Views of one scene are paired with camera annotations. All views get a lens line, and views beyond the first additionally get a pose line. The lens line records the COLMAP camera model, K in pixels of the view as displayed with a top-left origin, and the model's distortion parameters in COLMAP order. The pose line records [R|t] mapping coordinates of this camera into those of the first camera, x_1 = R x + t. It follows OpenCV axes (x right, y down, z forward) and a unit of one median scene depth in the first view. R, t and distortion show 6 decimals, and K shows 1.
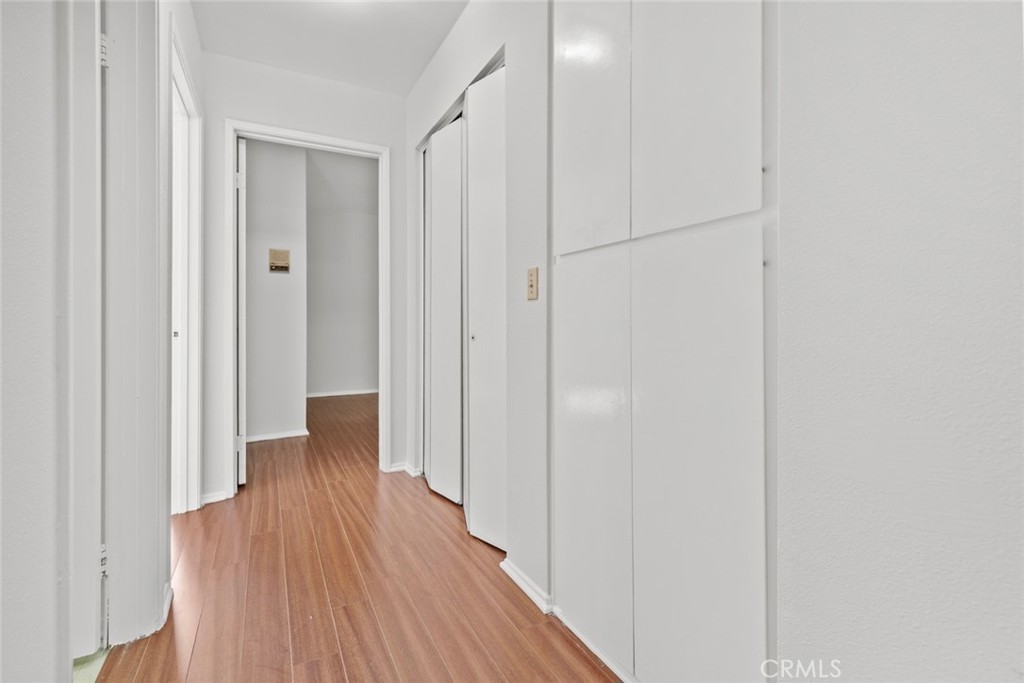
lens RADIAL K [[462.8, 0, 511.9], [0, 462.8, 324.7], [0, 0, 1]] dist [-0.000314, 0.002406]
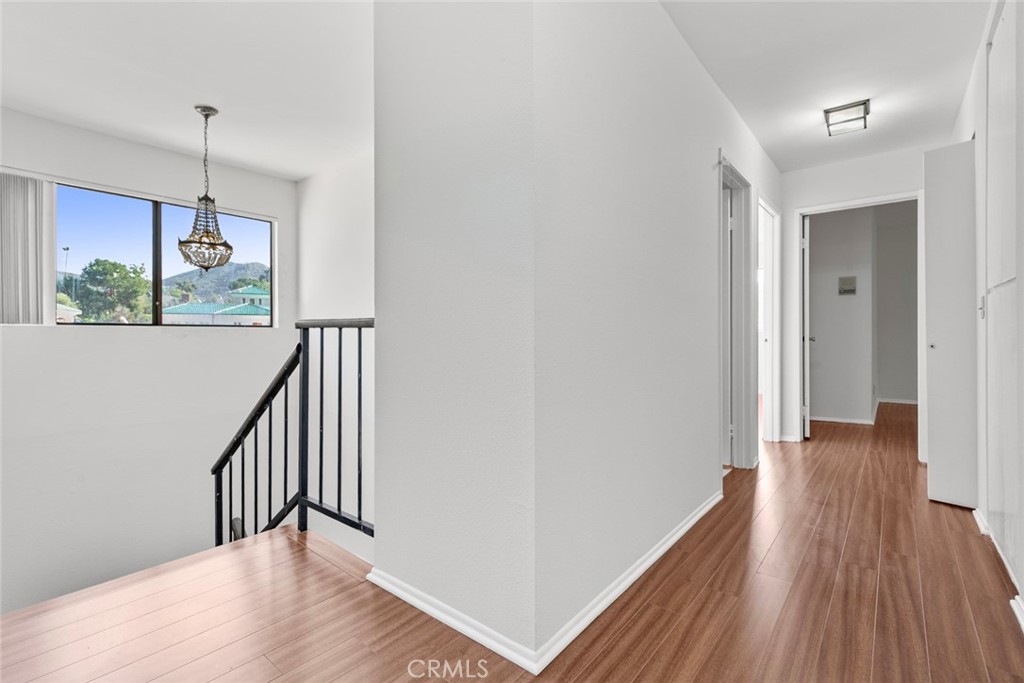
lens RADIAL K [[462.8, 0, 511.0], [0, 462.8, 337.9], [0, 0, 1]] dist [-0.000314, 0.002406]
pose [[0.381961, 0.002023, -0.924176, 0.483899], [0.004377, 0.999982, 0.003997, -0.002452], [0.924168, -0.005572, 0.381945, -0.523323]]
